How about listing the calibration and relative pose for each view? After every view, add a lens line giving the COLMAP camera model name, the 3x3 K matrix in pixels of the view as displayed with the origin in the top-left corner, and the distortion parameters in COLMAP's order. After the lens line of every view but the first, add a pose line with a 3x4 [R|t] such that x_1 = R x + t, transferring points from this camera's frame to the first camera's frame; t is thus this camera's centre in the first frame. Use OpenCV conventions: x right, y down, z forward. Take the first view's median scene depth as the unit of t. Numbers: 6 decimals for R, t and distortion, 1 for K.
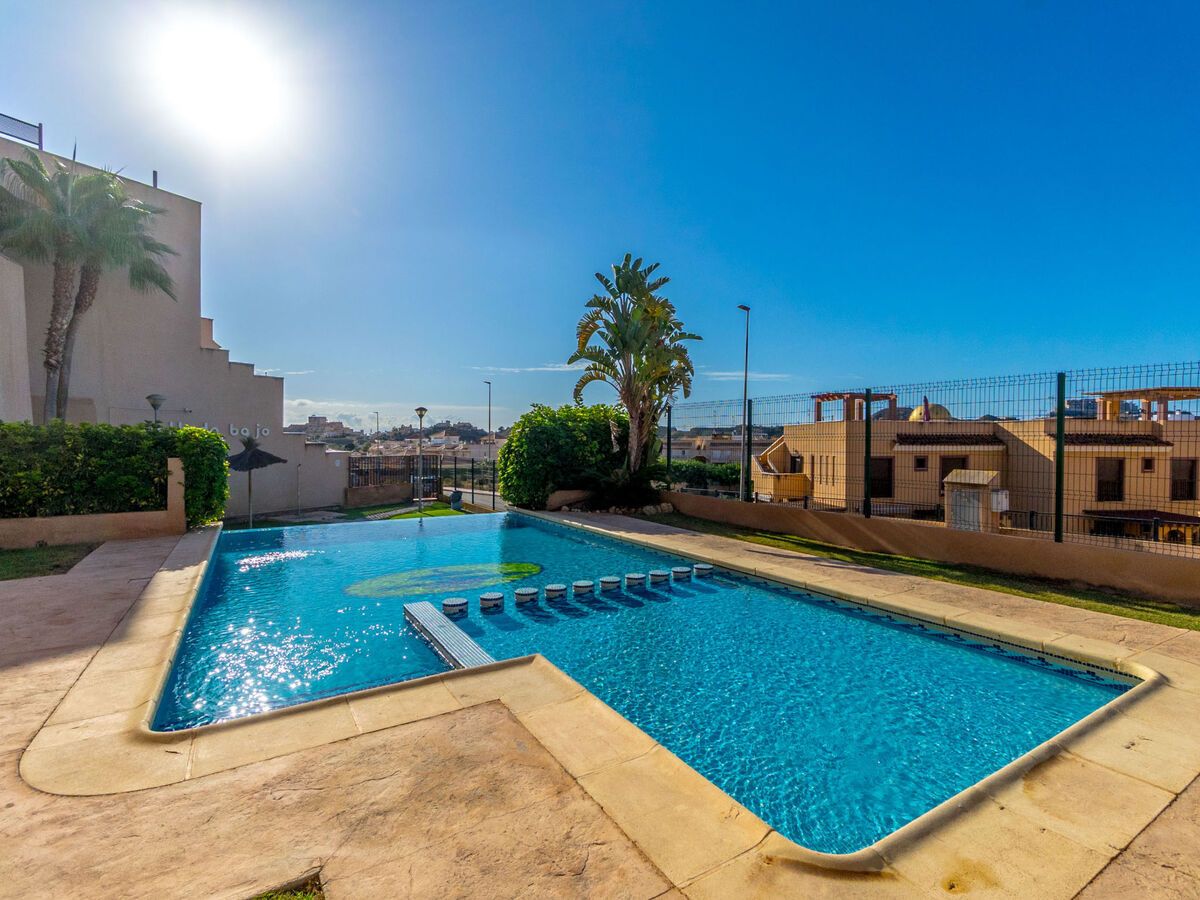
lens RADIAL K [[573.6, 0, 601.6], [0, 573.6, 451.3], [0, 0, 1]] dist [-0.004893, 0.001550]
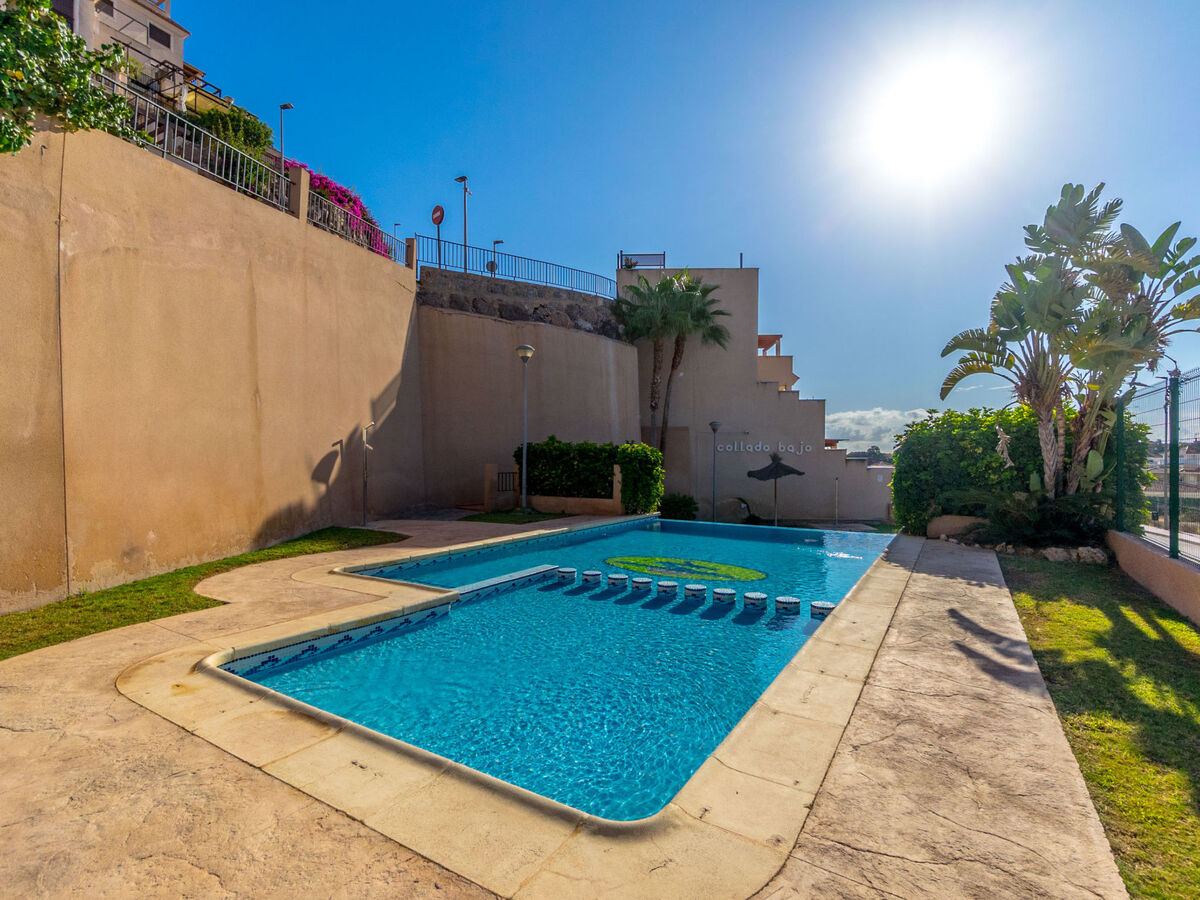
lens RADIAL K [[573.6, 0, 603.7], [0, 573.6, 449.1], [0, 0, 1]] dist [-0.004893, 0.001550]
pose [[0.457602, -0.011033, -0.889089, 0.441346], [-0.021188, 0.999504, -0.023308, 0.005092], [0.888904, 0.029504, 0.457141, 0.209927]]
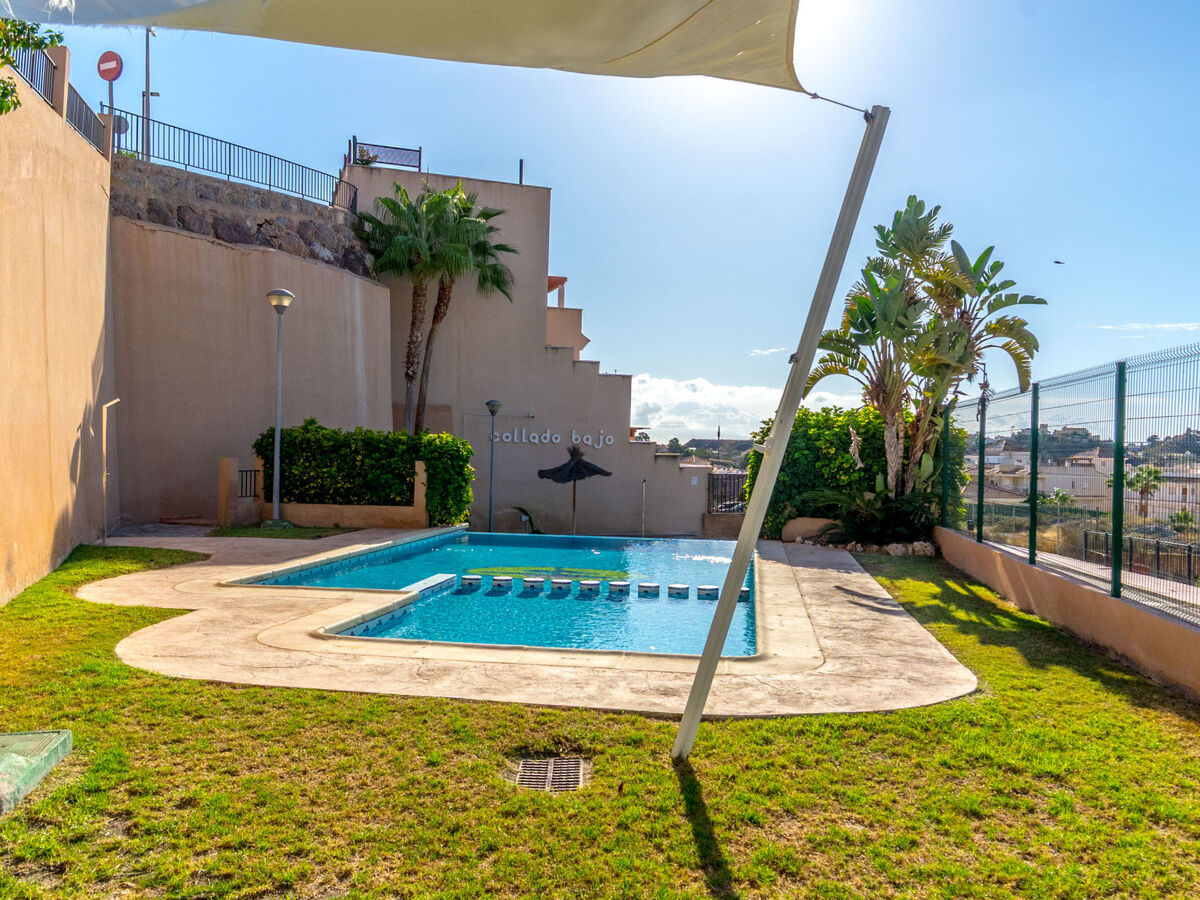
lens RADIAL K [[960.7, 0, 600.9], [0, 960.7, 451.1], [0, 0, 1]] dist [-0.002825, 0.001875]
pose [[0.767373, 0.014800, -0.641030, 0.575796], [-0.031295, 0.999407, -0.014389, 0.006252], [0.640437, 0.031103, 0.767381, -0.182370]]
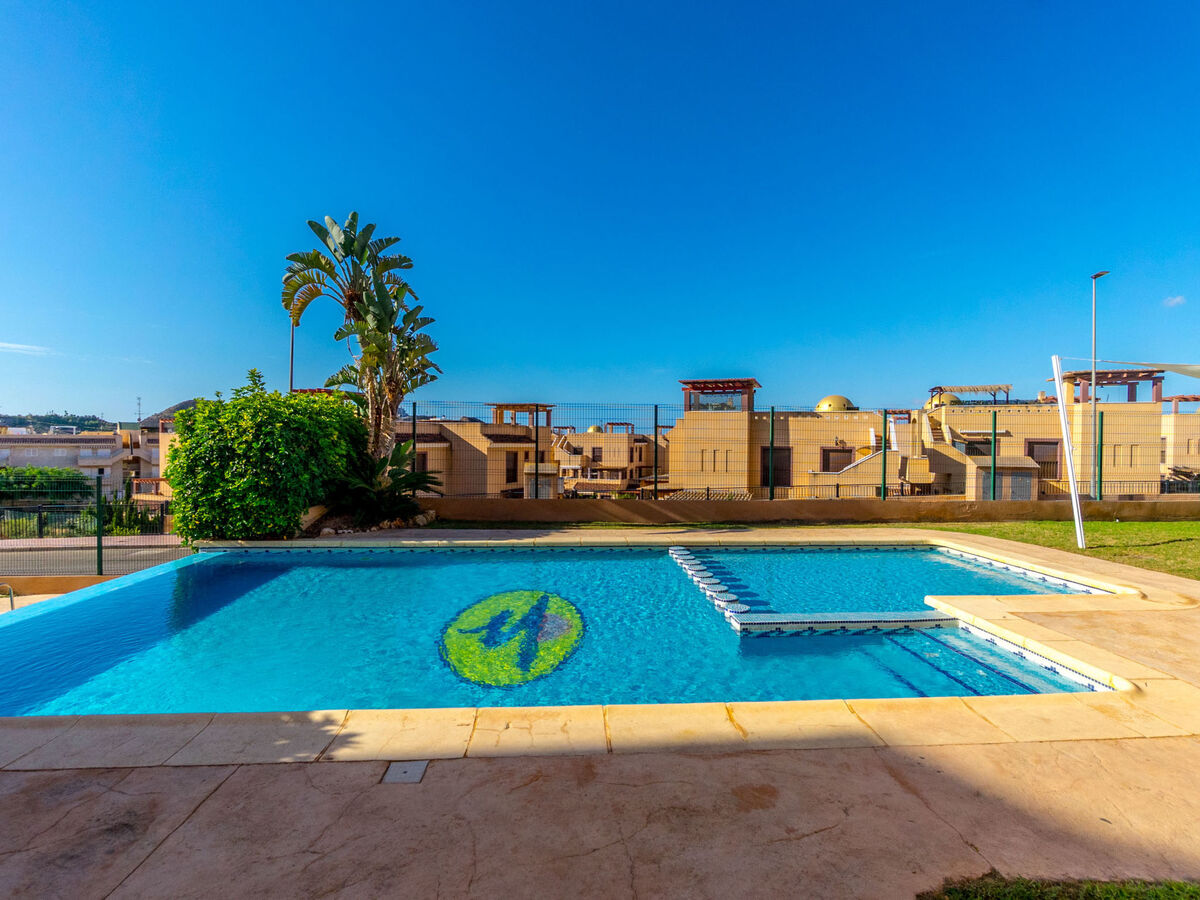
lens RADIAL K [[573.6, 0, 596.0], [0, 573.6, 447.9], [0, 0, 1]] dist [-0.004893, 0.001550]
pose [[0.473357, -0.010413, 0.880809, -0.566129], [0.009631, 0.999932, 0.006646, -0.011141], [-0.880818, 0.005337, 0.473425, 0.340195]]
